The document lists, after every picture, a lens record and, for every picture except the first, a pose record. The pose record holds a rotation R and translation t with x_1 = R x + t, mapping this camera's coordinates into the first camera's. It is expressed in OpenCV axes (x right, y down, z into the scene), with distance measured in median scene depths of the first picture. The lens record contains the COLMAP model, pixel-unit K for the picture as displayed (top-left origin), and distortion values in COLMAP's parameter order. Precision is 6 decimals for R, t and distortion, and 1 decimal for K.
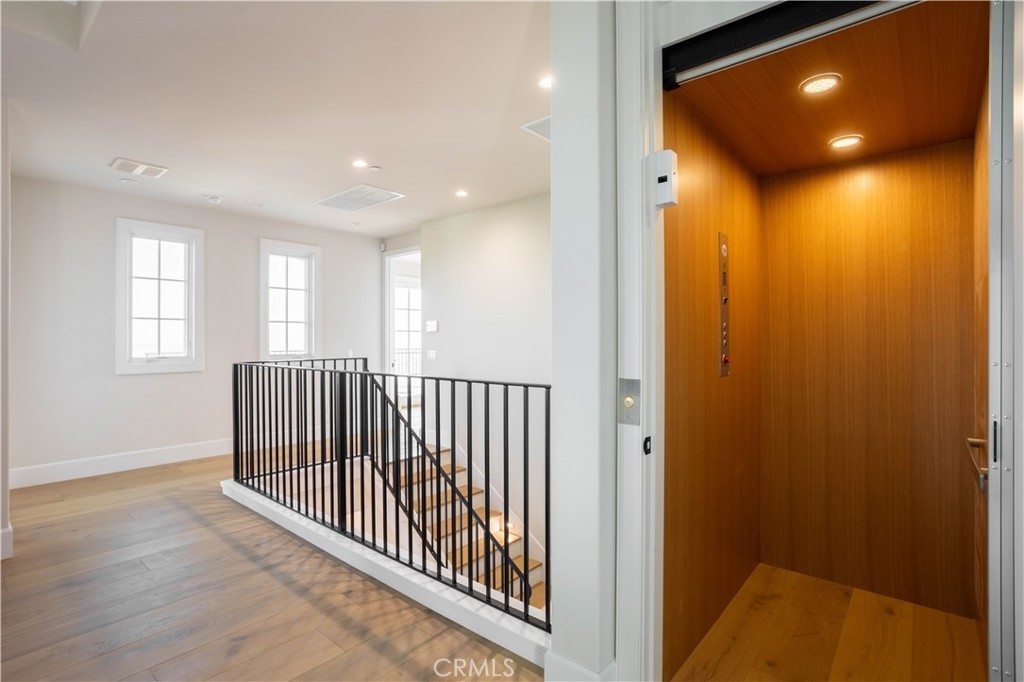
lens RADIAL K [[490.5, 0, 507.0], [0, 490.5, 336.8], [0, 0, 1]] dist [-0.061342, 0.023946]
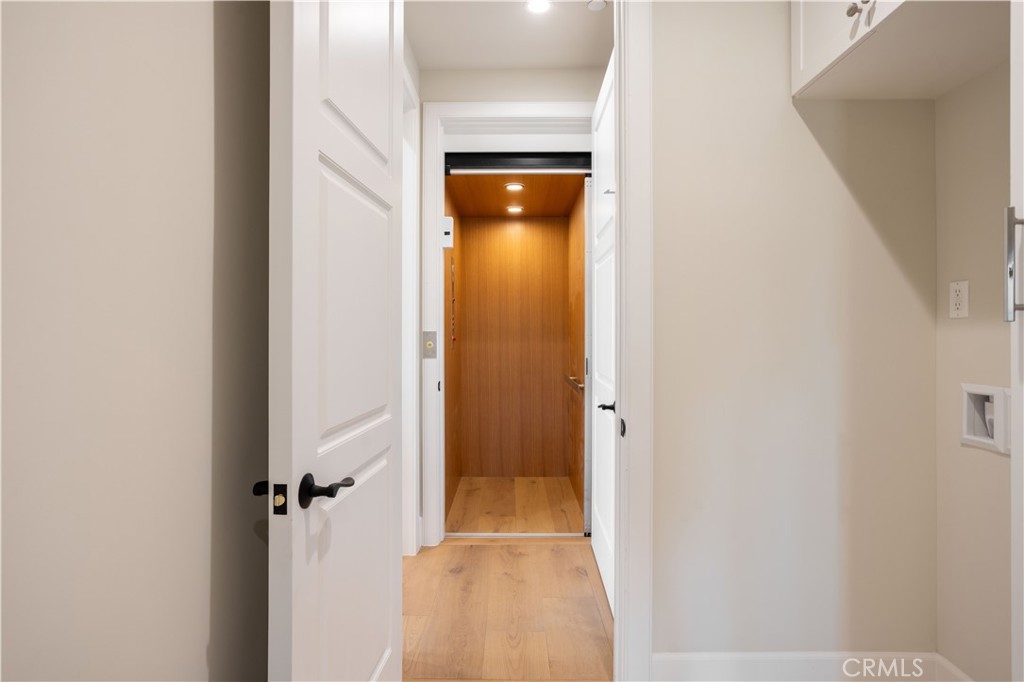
lens RADIAL K [[536.0, 0, 512.0], [0, 536.0, 341.0], [0, 0, 1]] dist [-0.022702, -0.000130]
pose [[0.756371, -0.014488, 0.653983, -0.505995], [-0.004006, 0.999633, 0.026778, 0.006721], [-0.654131, -0.022874, 0.756035, -0.406359]]
